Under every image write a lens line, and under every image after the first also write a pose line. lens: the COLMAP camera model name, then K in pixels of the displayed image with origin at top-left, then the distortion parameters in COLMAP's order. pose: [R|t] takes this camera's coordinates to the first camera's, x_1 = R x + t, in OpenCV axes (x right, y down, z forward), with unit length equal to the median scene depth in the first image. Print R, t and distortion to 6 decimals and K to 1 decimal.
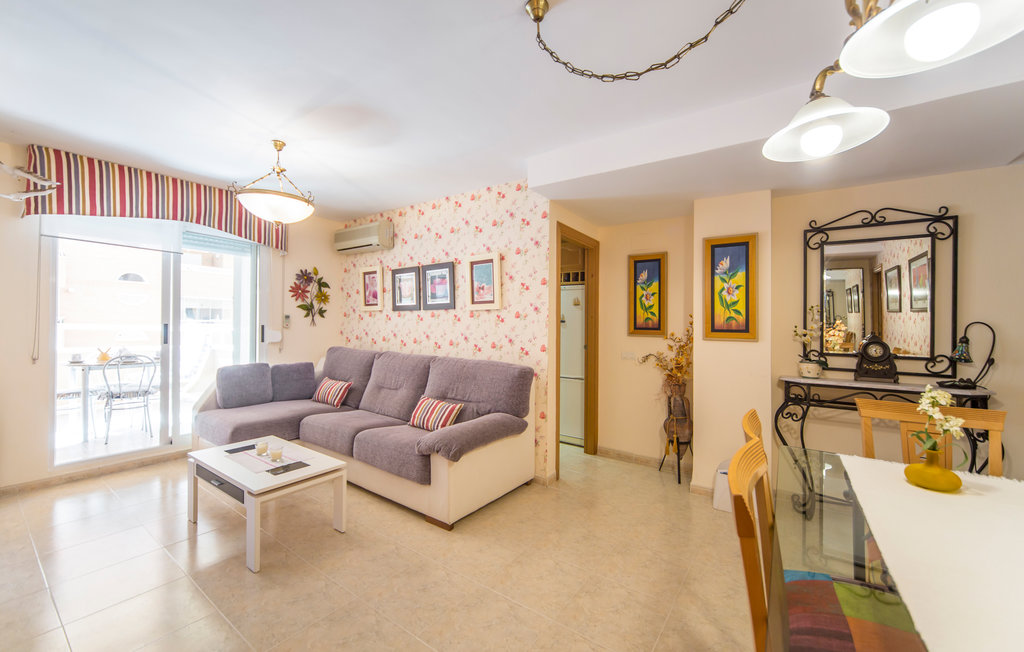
lens RADIAL K [[386.2, 0, 512.0], [0, 386.2, 326.0], [0, 0, 1]] dist [0.000011, -0.000003]
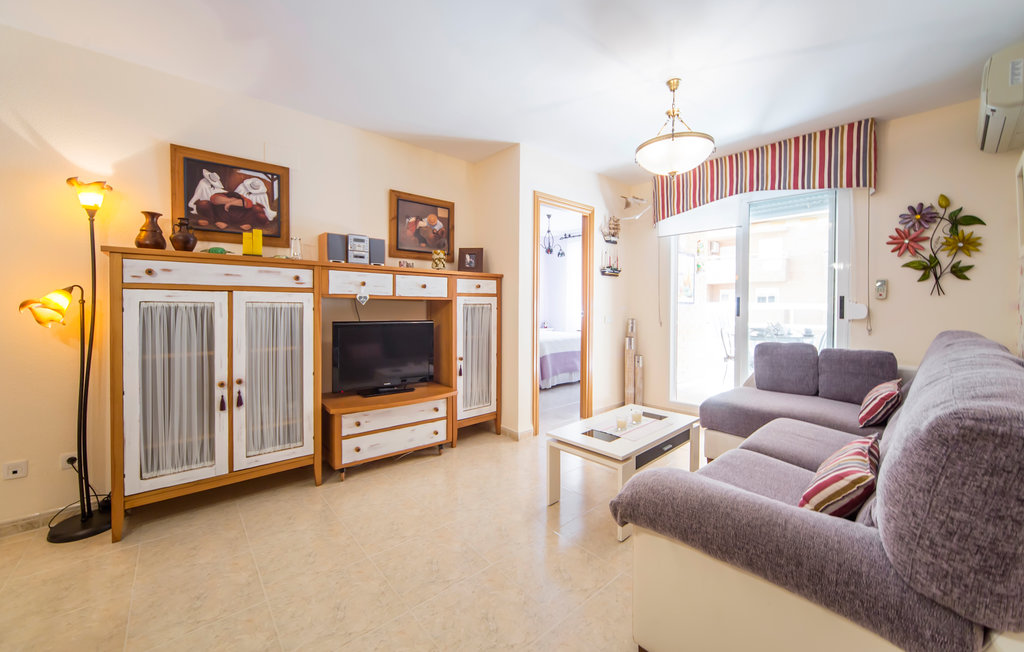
lens RADIAL K [[398.6, 0, 529.7], [0, 398.6, 309.9], [0, 0, 1]] dist [-0.000026, 0.000023]
pose [[-0.214918, -0.010287, -0.976578, 0.214324], [-0.012303, 0.999894, -0.007825, 0.034817], [0.976555, 0.010333, -0.215022, 0.529837]]
